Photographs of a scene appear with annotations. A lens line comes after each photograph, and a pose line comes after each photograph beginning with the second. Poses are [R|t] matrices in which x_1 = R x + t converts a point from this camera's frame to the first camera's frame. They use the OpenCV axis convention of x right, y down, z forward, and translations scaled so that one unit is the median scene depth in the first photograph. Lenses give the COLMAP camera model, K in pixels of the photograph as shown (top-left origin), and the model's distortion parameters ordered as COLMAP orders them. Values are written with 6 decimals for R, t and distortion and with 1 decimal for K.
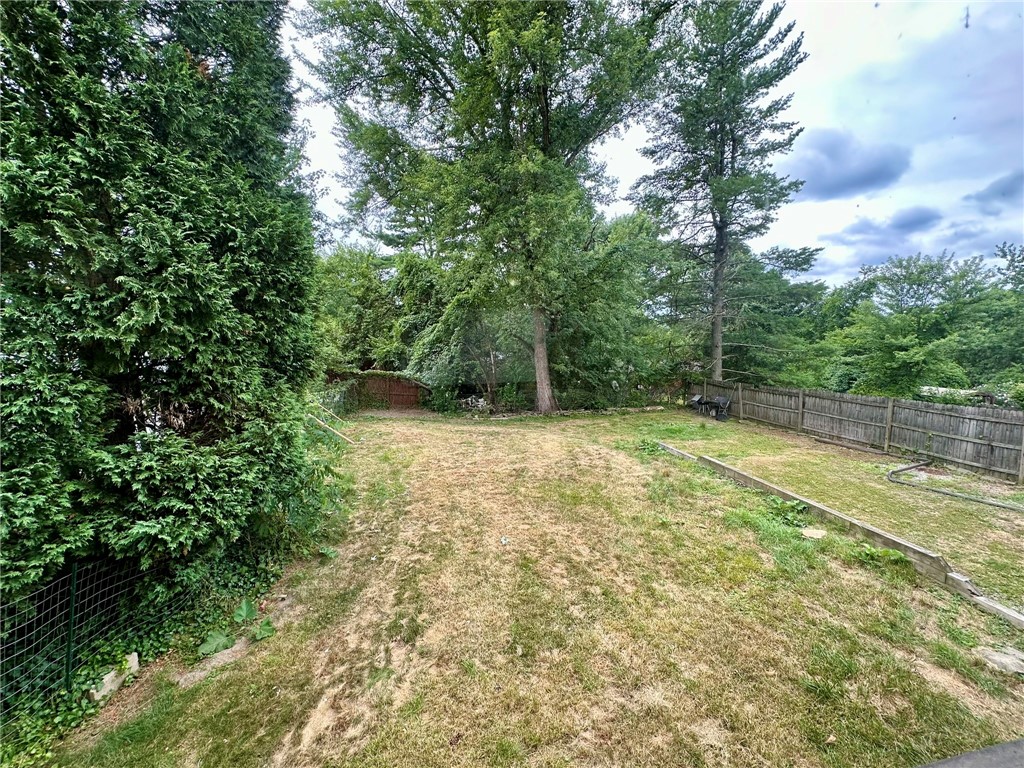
lens RADIAL K [[407.0, 0, 512.0], [0, 407.0, 384.0], [0, 0, 1]] dist [-0.002160, 0.000277]
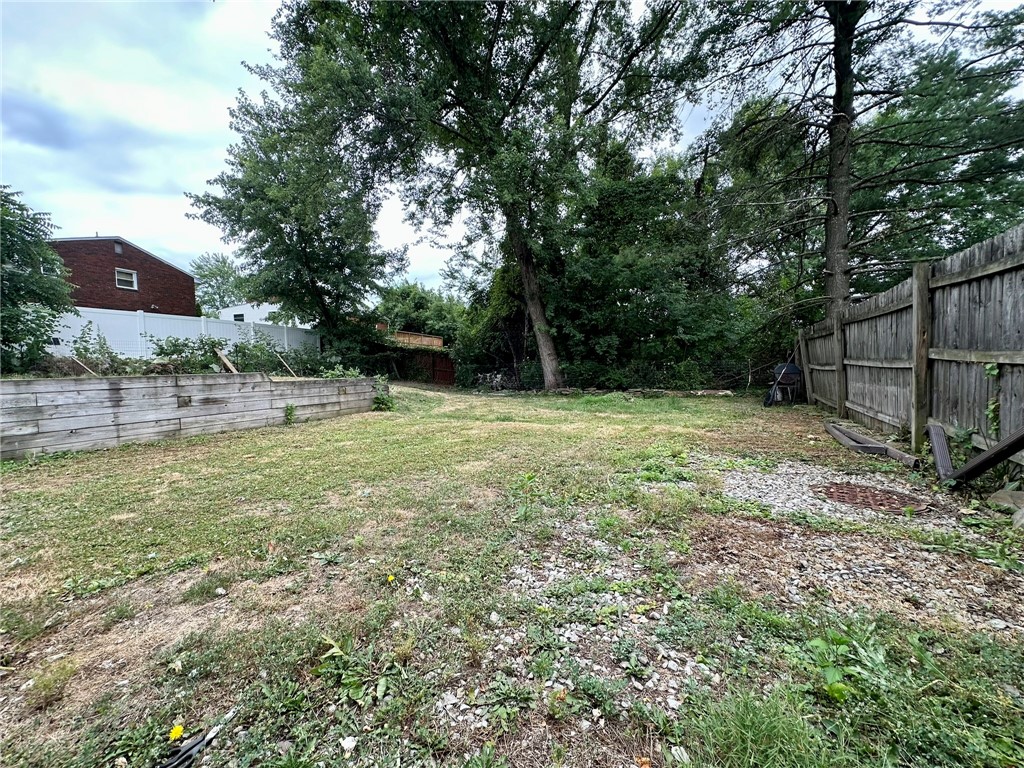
lens RADIAL K [[407.0, 0, 512.0], [0, 407.0, 384.0], [0, 0, 1]] dist [-0.002160, 0.000277]
pose [[0.756757, 0.020919, -0.653361, 0.541330], [-0.058084, 0.997686, -0.035332, 0.088995], [0.651111, 0.064688, 0.756221, 0.352982]]
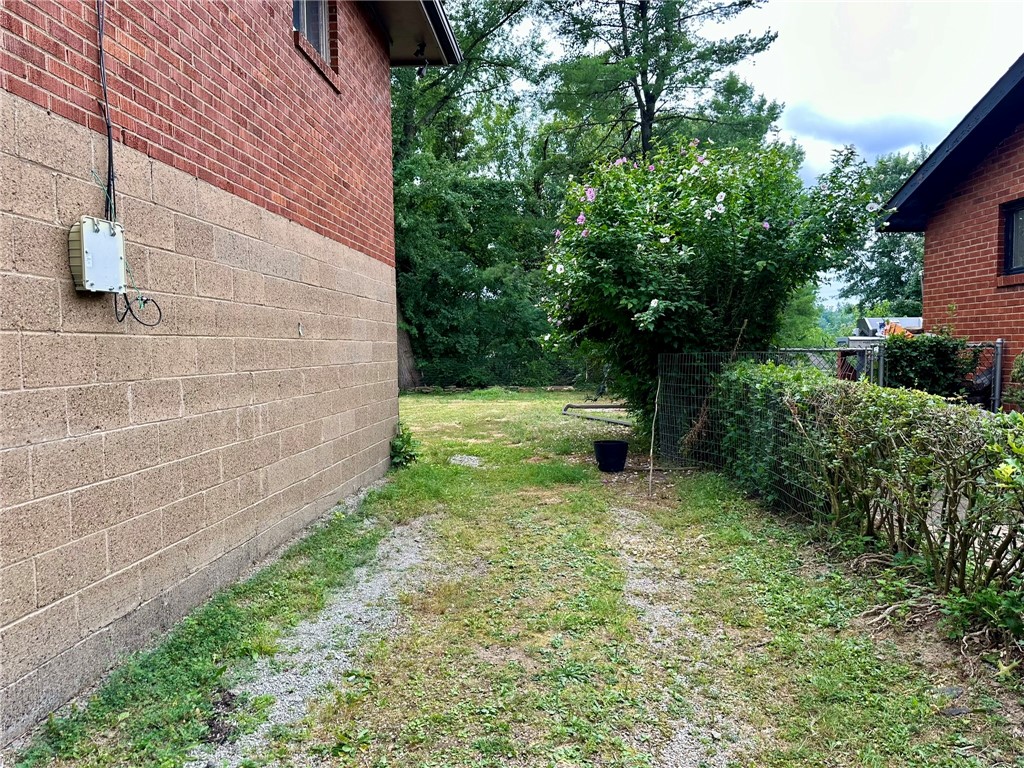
lens RADIAL K [[715.9, 0, 512.0], [0, 715.9, 384.0], [0, 0, 1]] dist [0.040745, -0.061297]
pose [[0.959863, 0.011089, -0.280250, 0.645170], [-0.028667, 0.997864, -0.058701, 0.132635], [0.279001, 0.064379, 0.958130, -0.225264]]
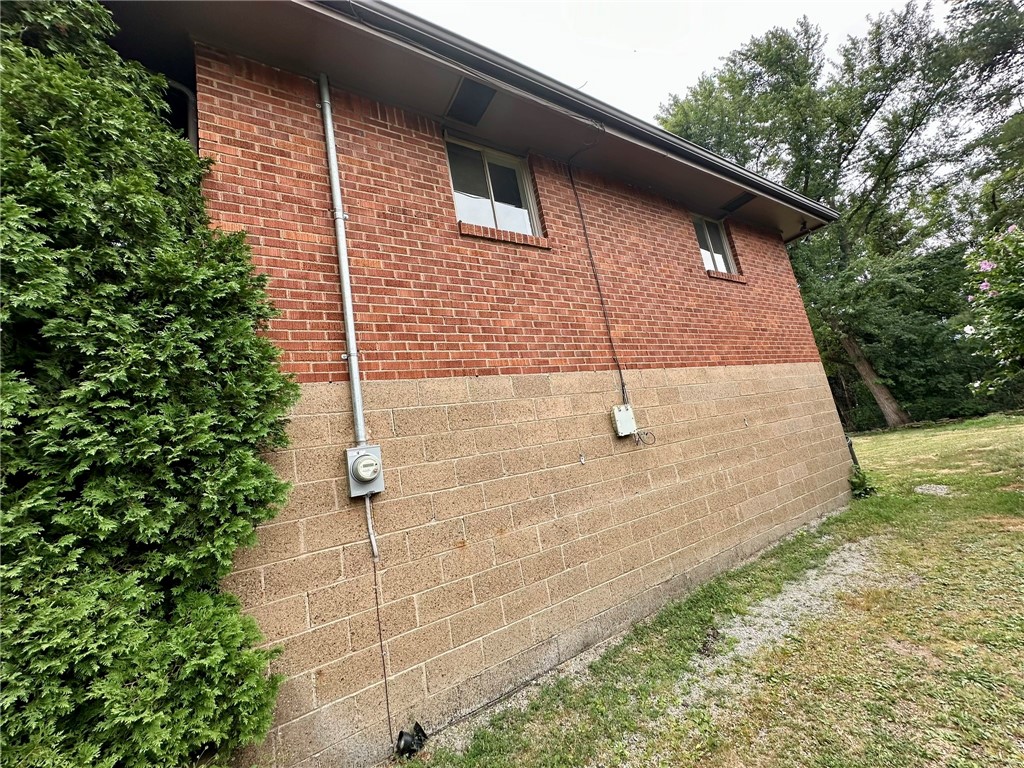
lens RADIAL K [[407.0, 0, 512.0], [0, 407.0, 384.0], [0, 0, 1]] dist [-0.002160, 0.000277]
pose [[0.344349, -0.215328, -0.913815, 0.689633], [0.056709, 0.976336, -0.208691, 0.121879], [0.937128, 0.020040, 0.348411, -0.230910]]
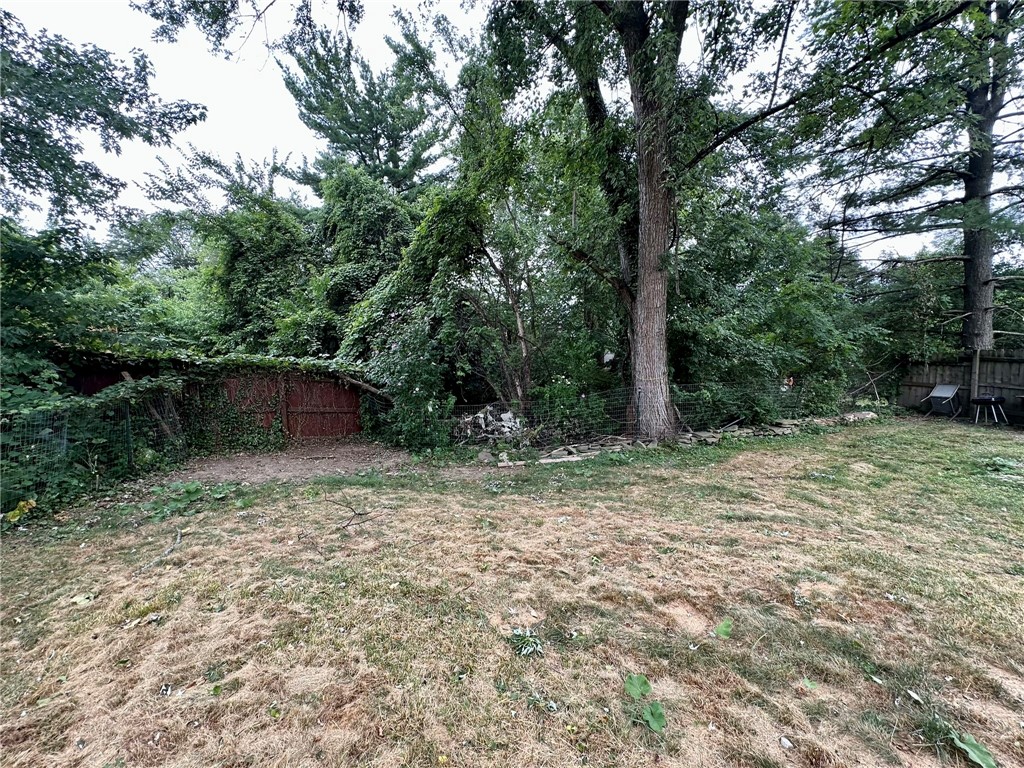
lens RADIAL K [[407.9, 0, 507.7], [0, 407.9, 381.4], [0, 0, 1]] dist [-0.001486, -0.000200]
pose [[0.995700, -0.038195, 0.084398, -0.112687], [0.040275, 0.998922, -0.023082, 0.012899], [-0.083425, 0.026382, 0.996165, 0.571952]]
